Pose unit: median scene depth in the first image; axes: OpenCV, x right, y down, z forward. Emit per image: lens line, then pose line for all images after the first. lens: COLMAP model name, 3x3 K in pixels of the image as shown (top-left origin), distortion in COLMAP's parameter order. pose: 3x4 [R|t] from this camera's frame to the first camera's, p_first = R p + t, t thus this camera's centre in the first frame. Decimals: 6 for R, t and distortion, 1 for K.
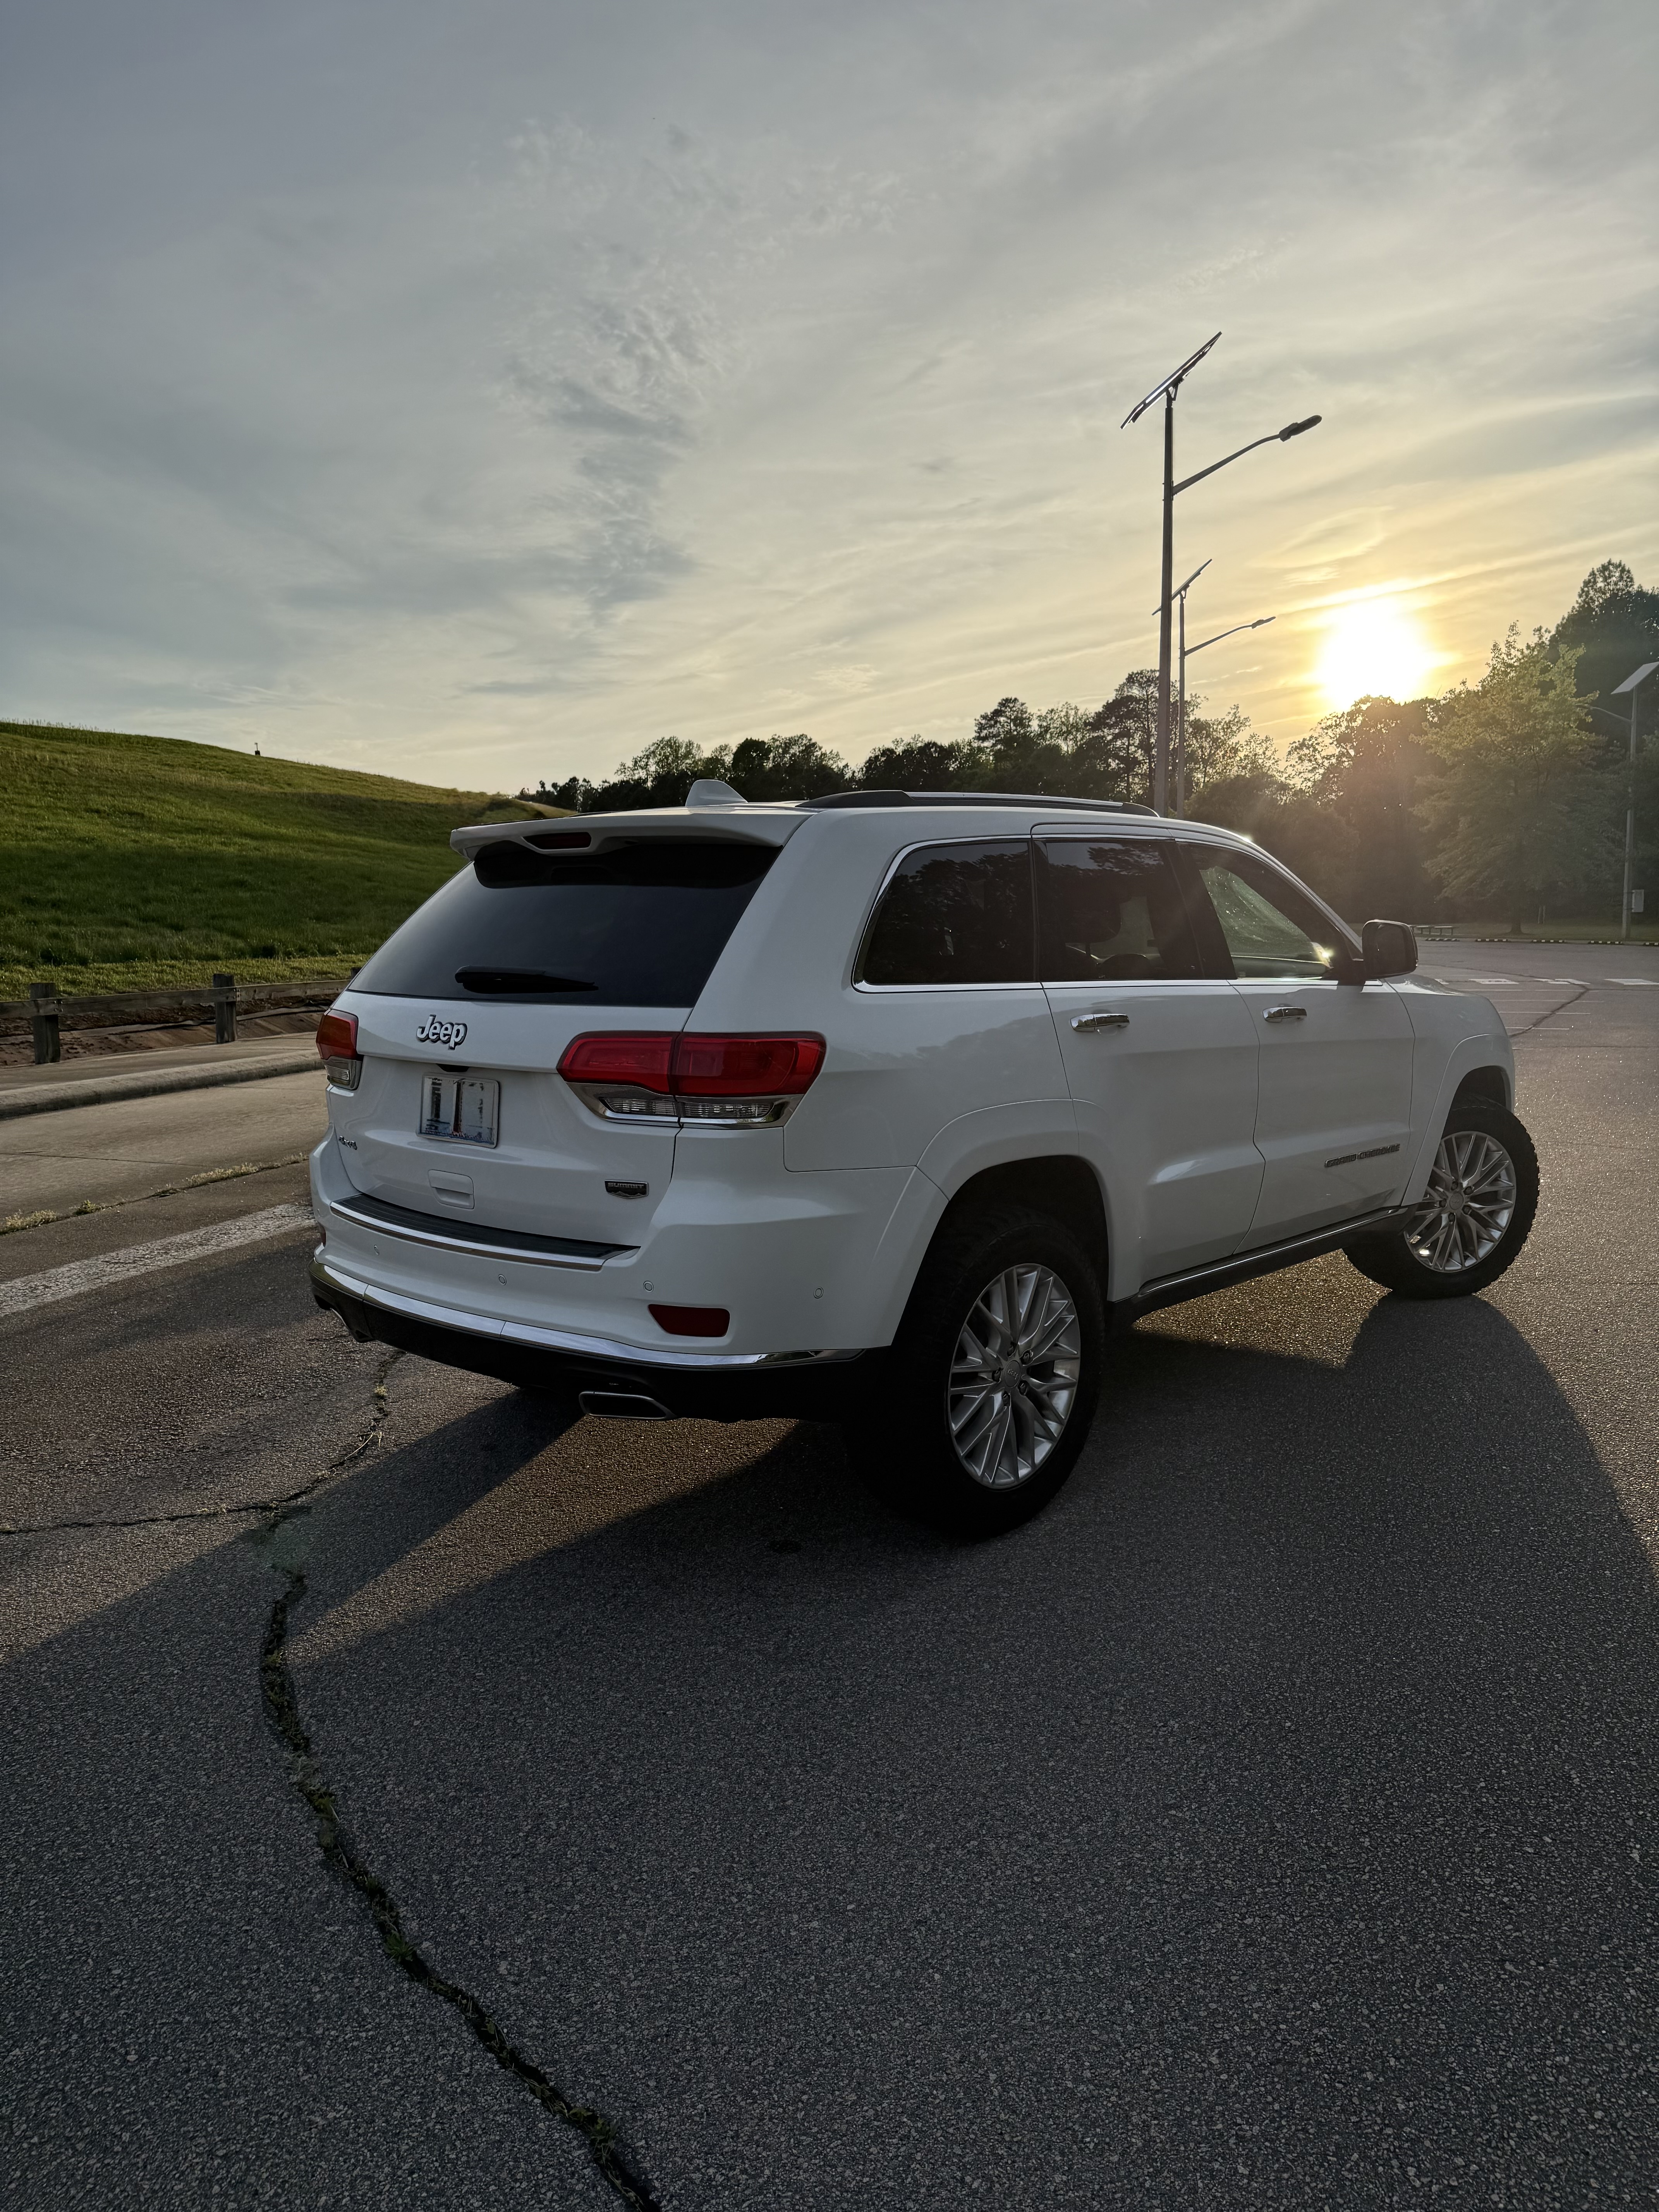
lens RADIAL K [[1564.7, 0, 829.5], [0, 1564.7, 1106.0], [0, 0, 1]] dist [0.022166, -0.033358]
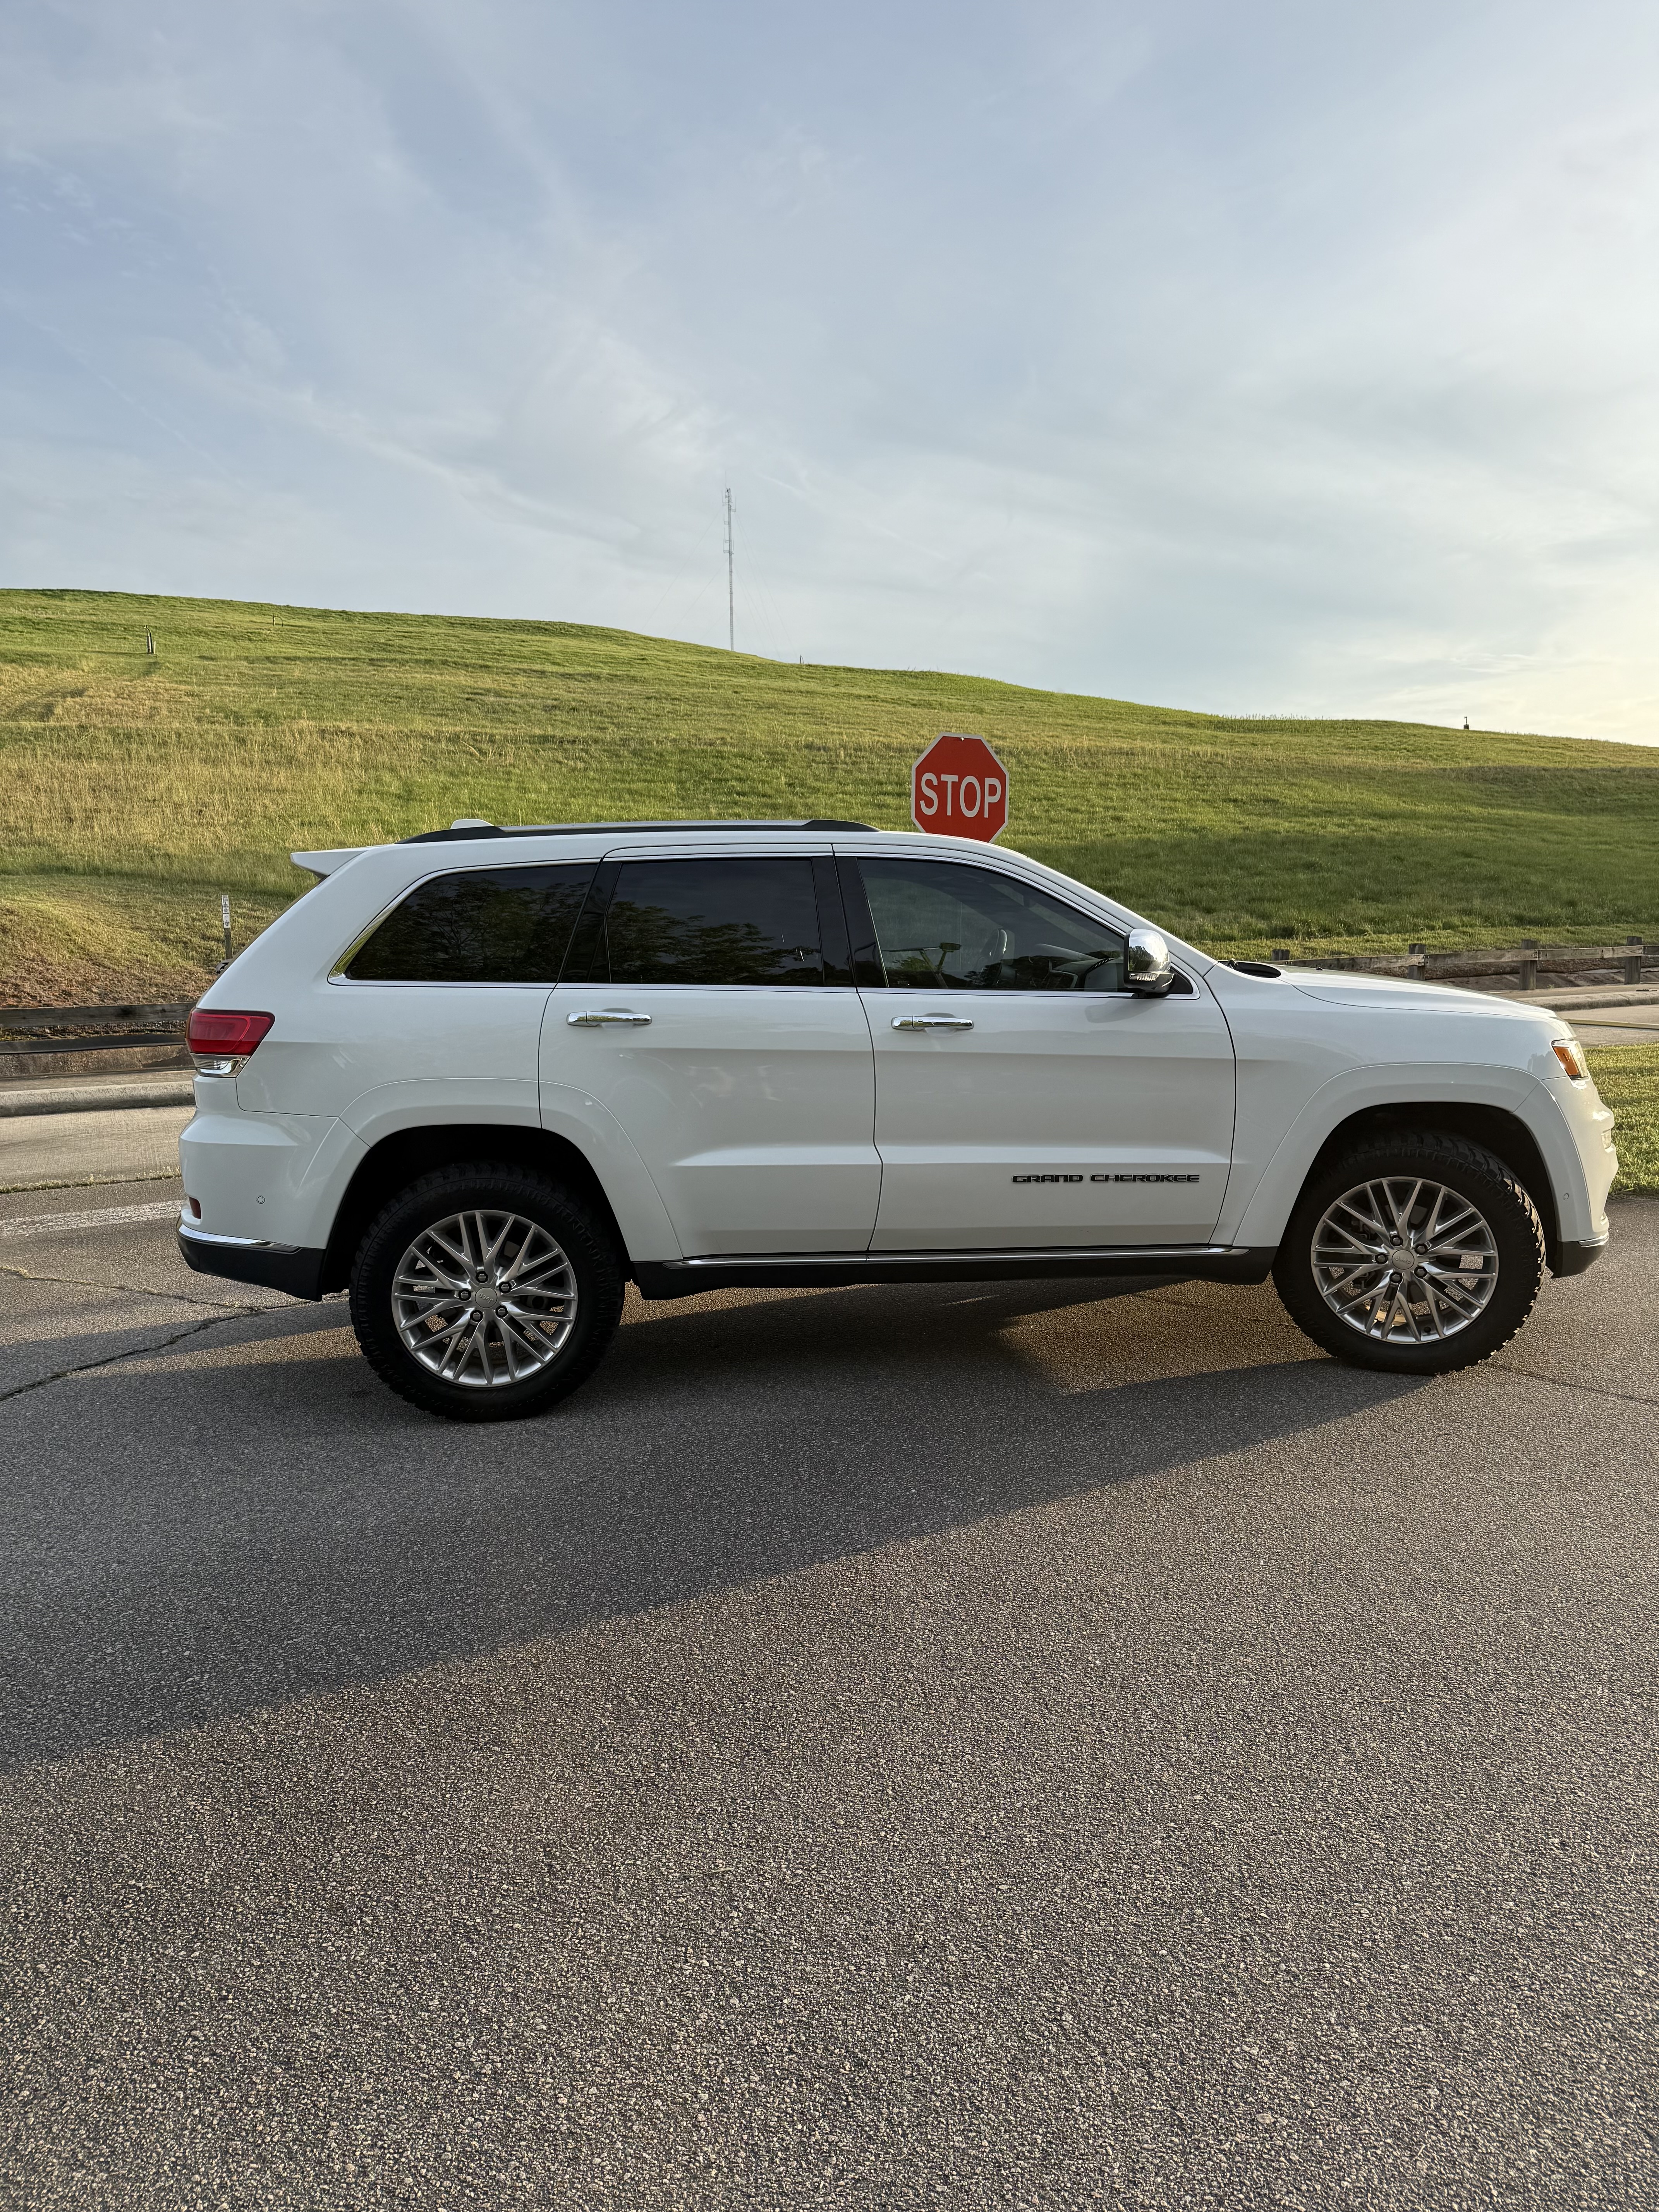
lens RADIAL K [[1562.4, 0, 829.5], [0, 1562.4, 1106.0], [0, 0, 1]] dist [0.088370, -0.135106]
pose [[0.721326, 0.081764, -0.687752, 0.146294], [-0.071857, 0.996483, 0.043104, -0.006743], [0.688858, 0.018328, 0.724665, 0.036520]]
